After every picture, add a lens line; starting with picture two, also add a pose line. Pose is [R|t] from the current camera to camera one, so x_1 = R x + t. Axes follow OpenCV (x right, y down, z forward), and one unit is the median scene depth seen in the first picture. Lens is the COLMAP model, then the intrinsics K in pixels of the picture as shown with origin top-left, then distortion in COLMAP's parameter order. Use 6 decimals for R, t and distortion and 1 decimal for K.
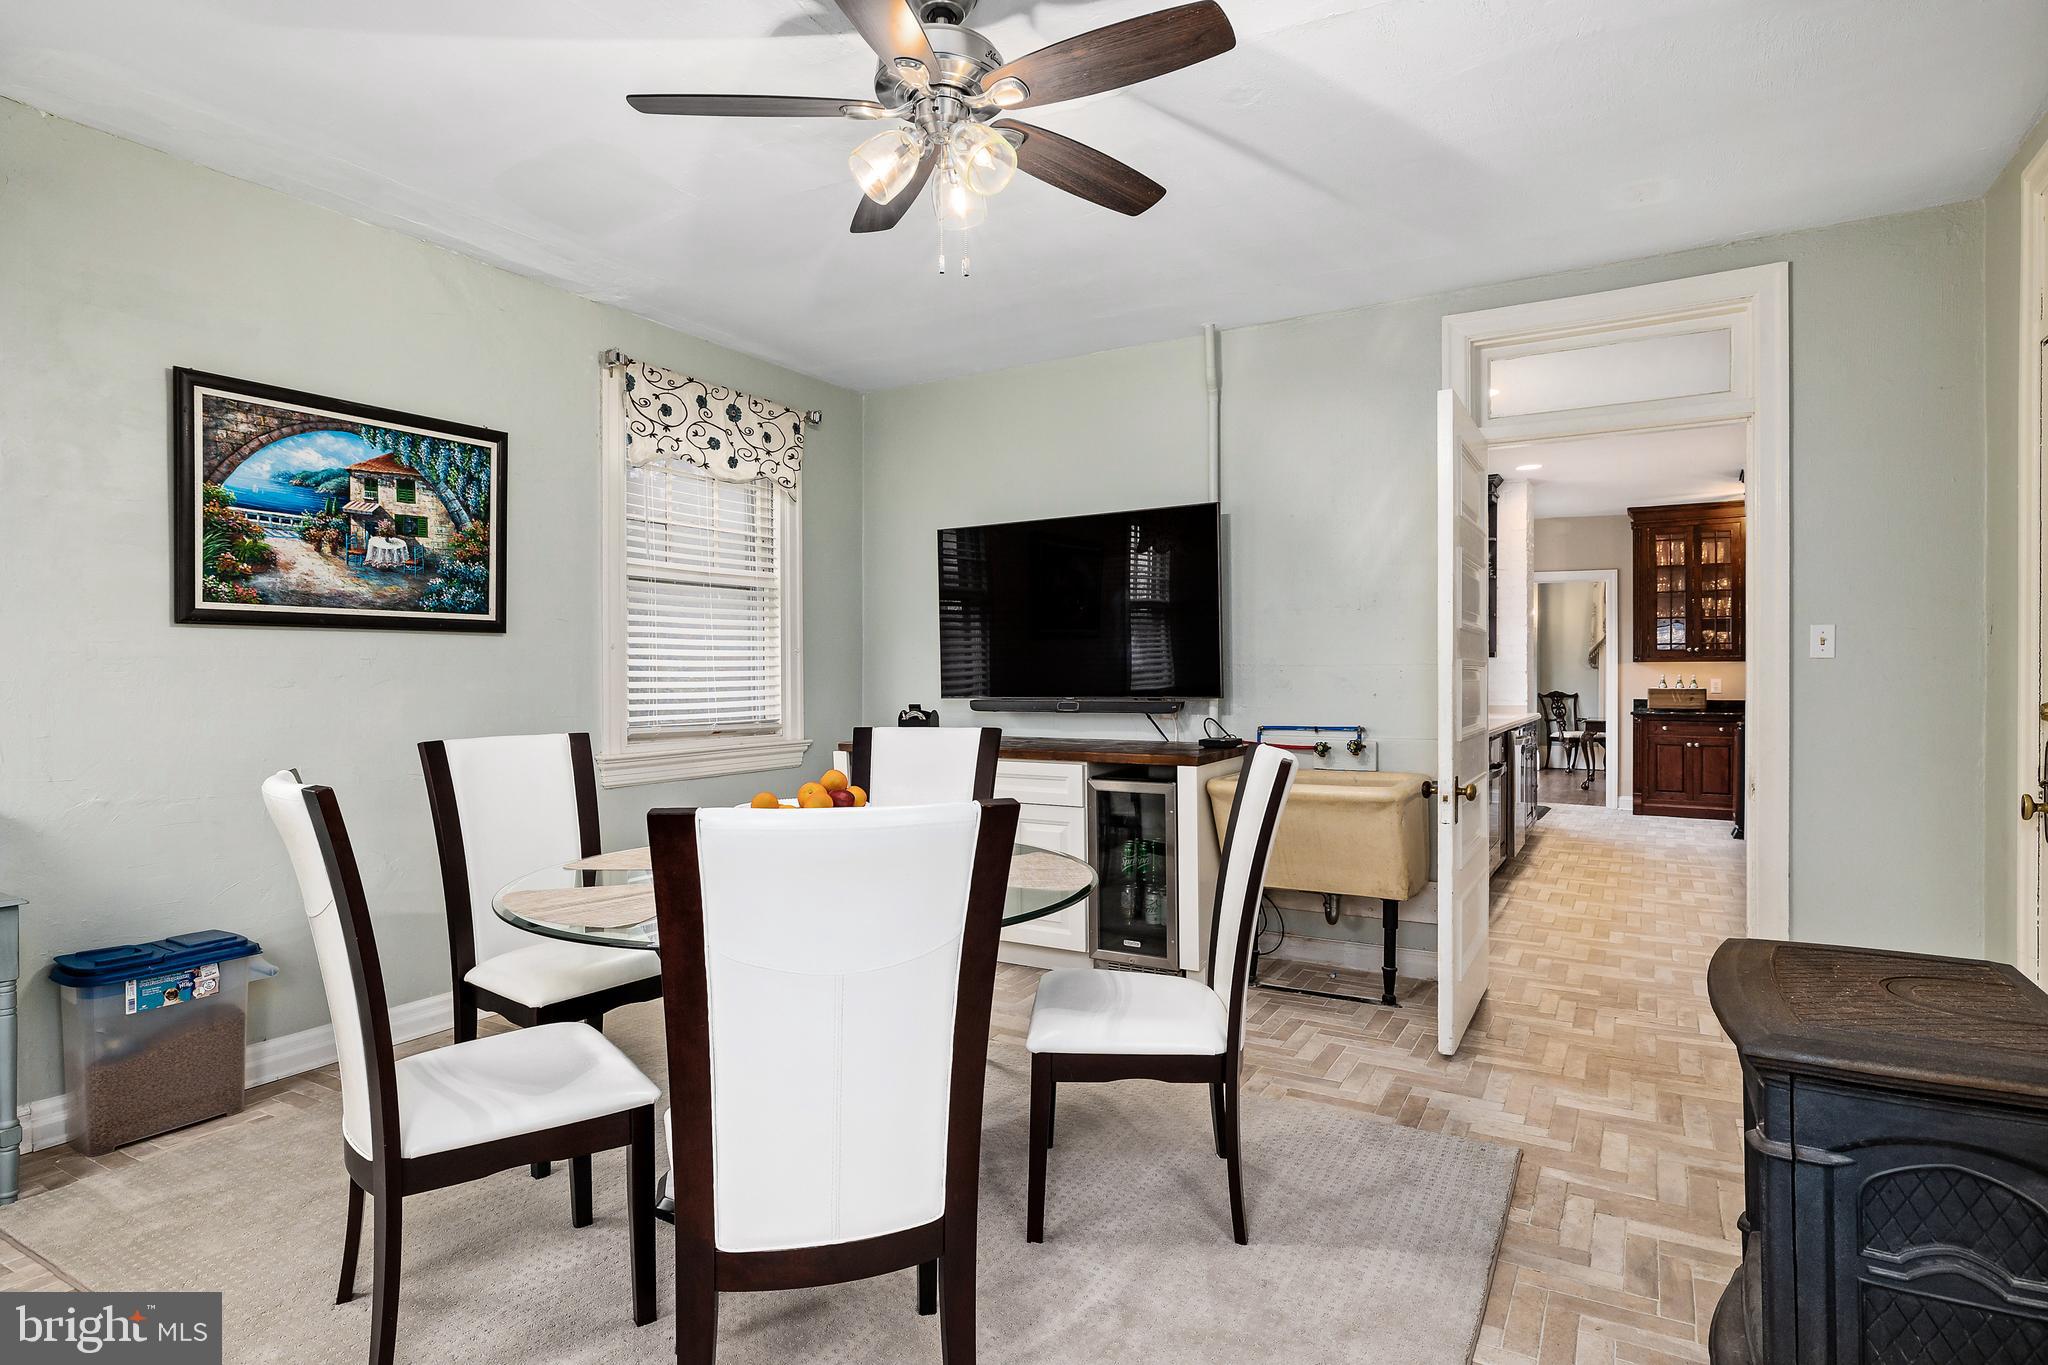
lens RADIAL K [[1086.3, 0, 1025.9], [0, 1086.3, 676.7], [0, 0, 1]] dist [0.026854, 0.000522]
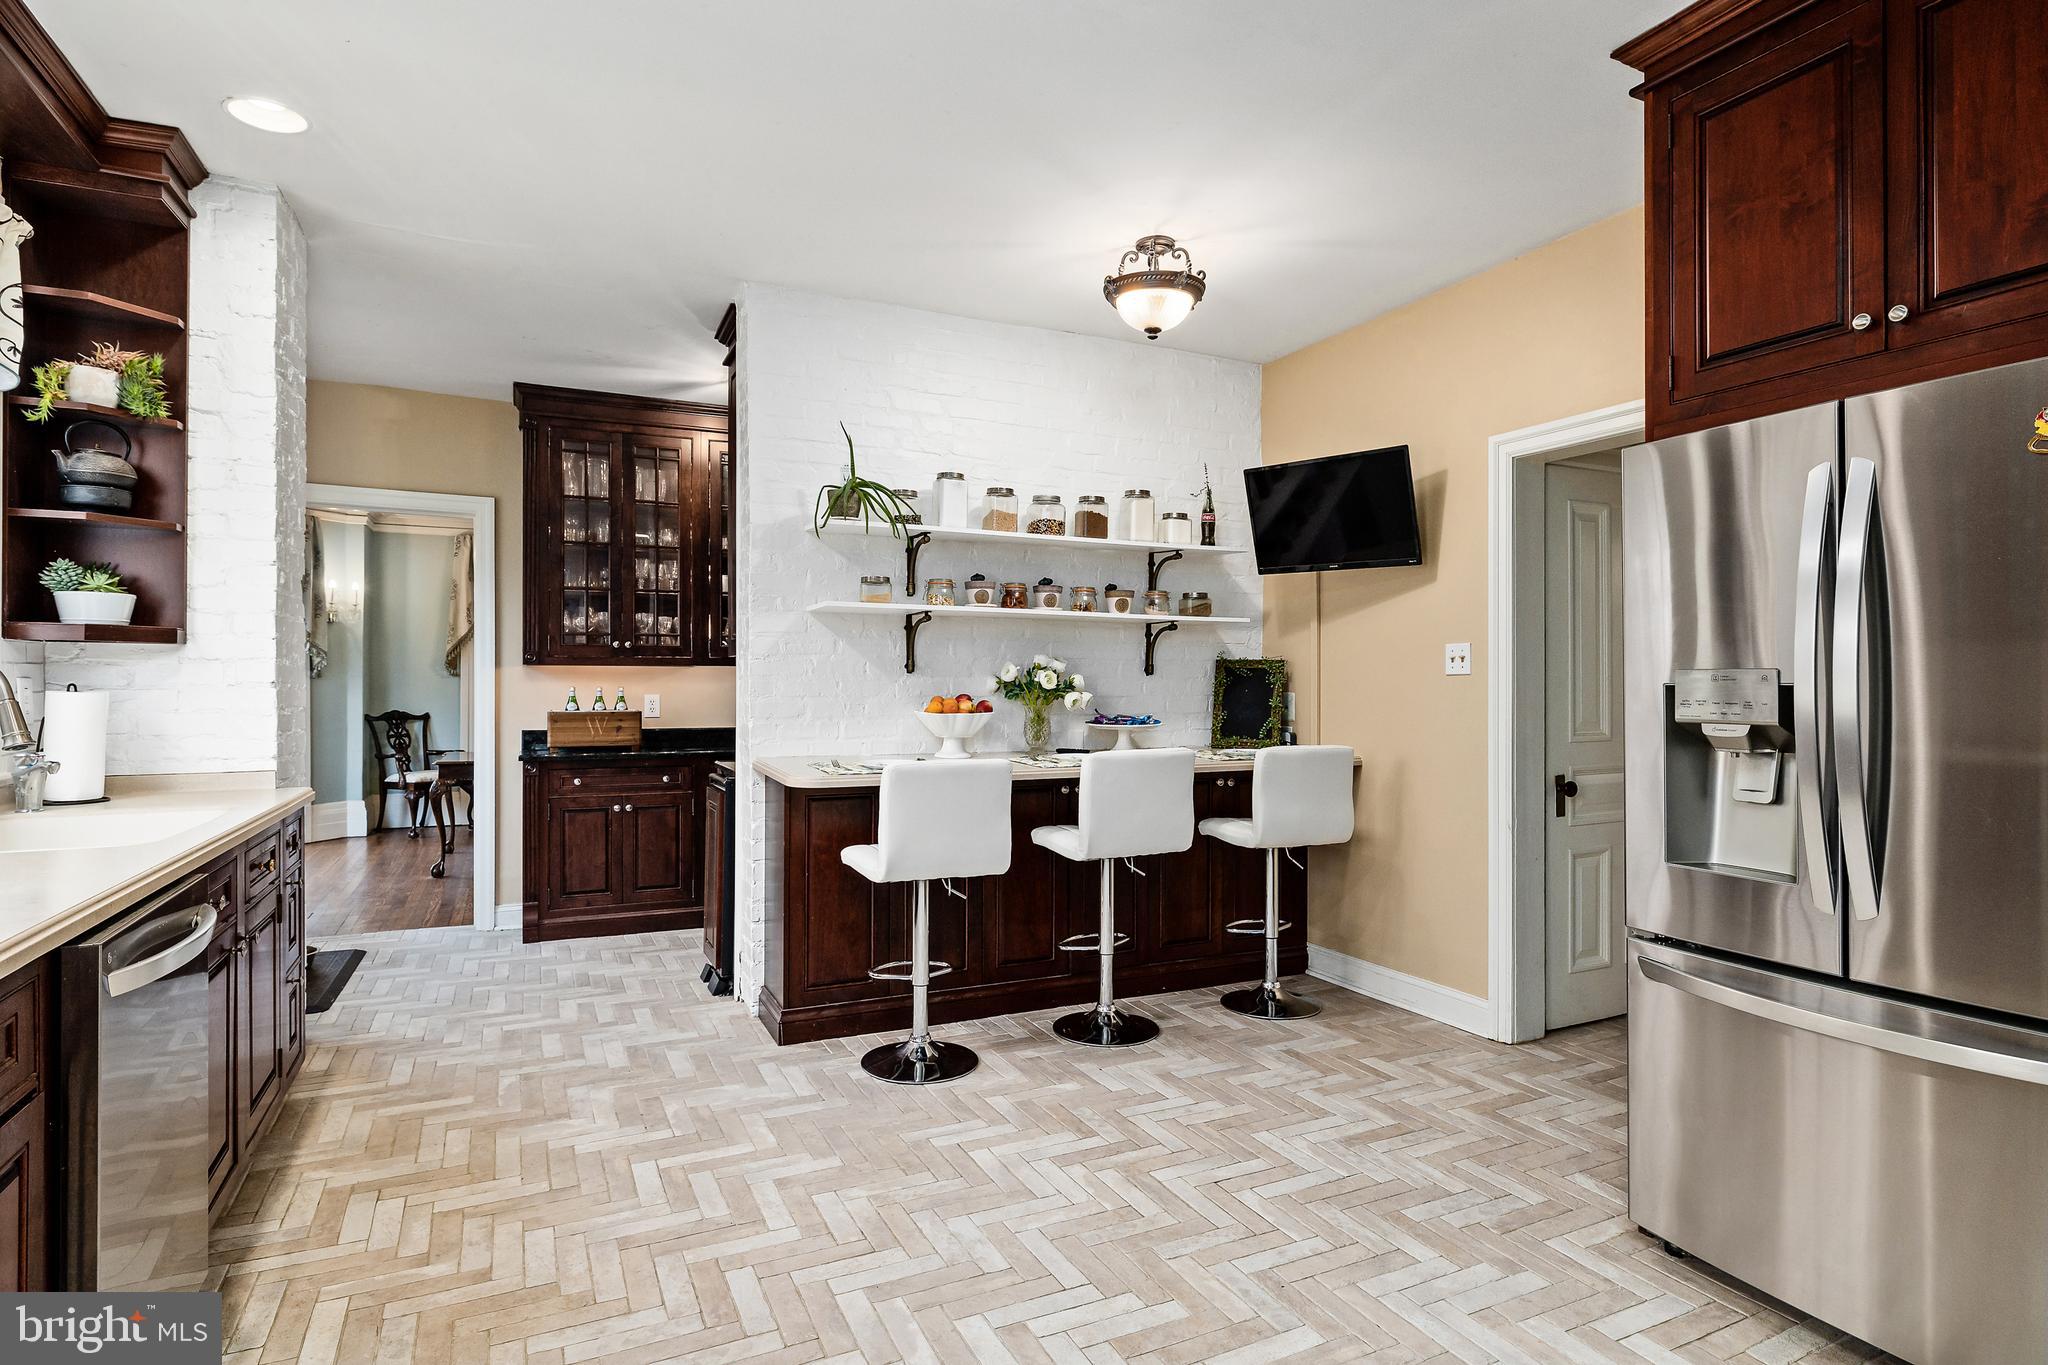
lens RADIAL K [[1086.3, 0, 1029.3], [0, 1086.3, 677.4], [0, 0, 1]] dist [0.026854, 0.000522]
pose [[0.571426, 0.003735, 0.820645, 0.246480], [0.000680, 0.999987, -0.005025, -0.004146], [-0.820653, 0.003430, 0.571416, 0.473828]]
